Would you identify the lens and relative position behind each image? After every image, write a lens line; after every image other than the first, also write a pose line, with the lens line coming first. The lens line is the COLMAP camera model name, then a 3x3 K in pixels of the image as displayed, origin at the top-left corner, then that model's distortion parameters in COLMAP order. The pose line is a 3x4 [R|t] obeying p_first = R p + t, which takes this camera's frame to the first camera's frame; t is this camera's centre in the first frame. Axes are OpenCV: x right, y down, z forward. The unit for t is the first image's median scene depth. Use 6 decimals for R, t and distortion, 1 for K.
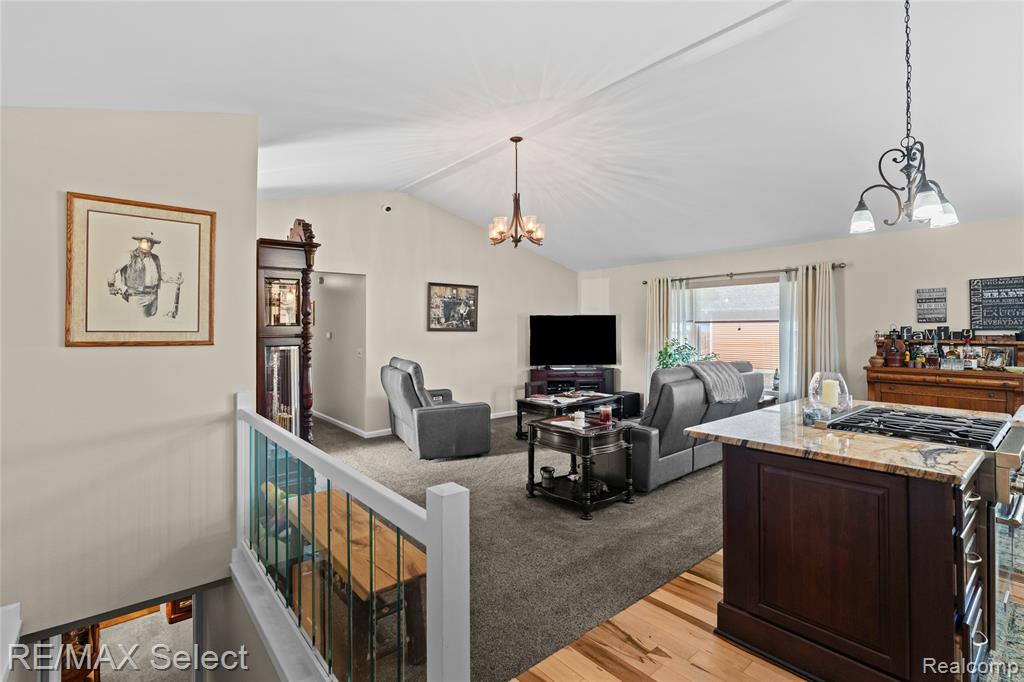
lens RADIAL K [[463.1, 0, 514.5], [0, 463.1, 329.9], [0, 0, 1]] dist [-0.011296, 0.000965]
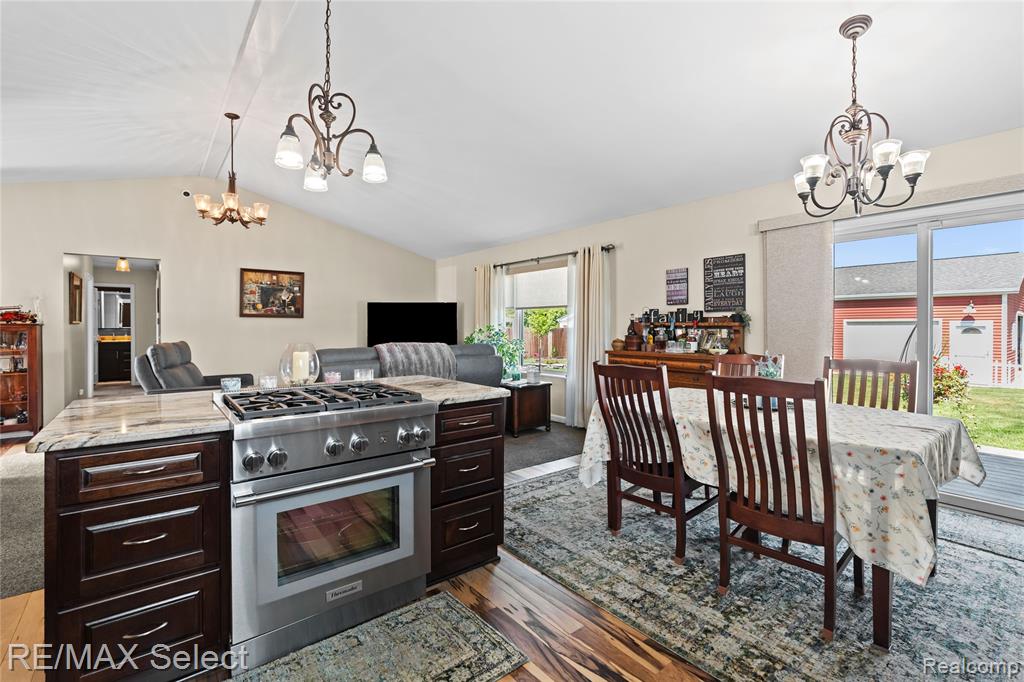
lens RADIAL K [[463.1, 0, 511.3], [0, 463.1, 334.7], [0, 0, 1]] dist [-0.011296, 0.000965]
pose [[0.999636, 0.004118, -0.026668, 0.580552], [-0.003700, 0.999870, 0.015712, 0.032141], [0.026730, -0.015607, 0.999521, 0.027177]]
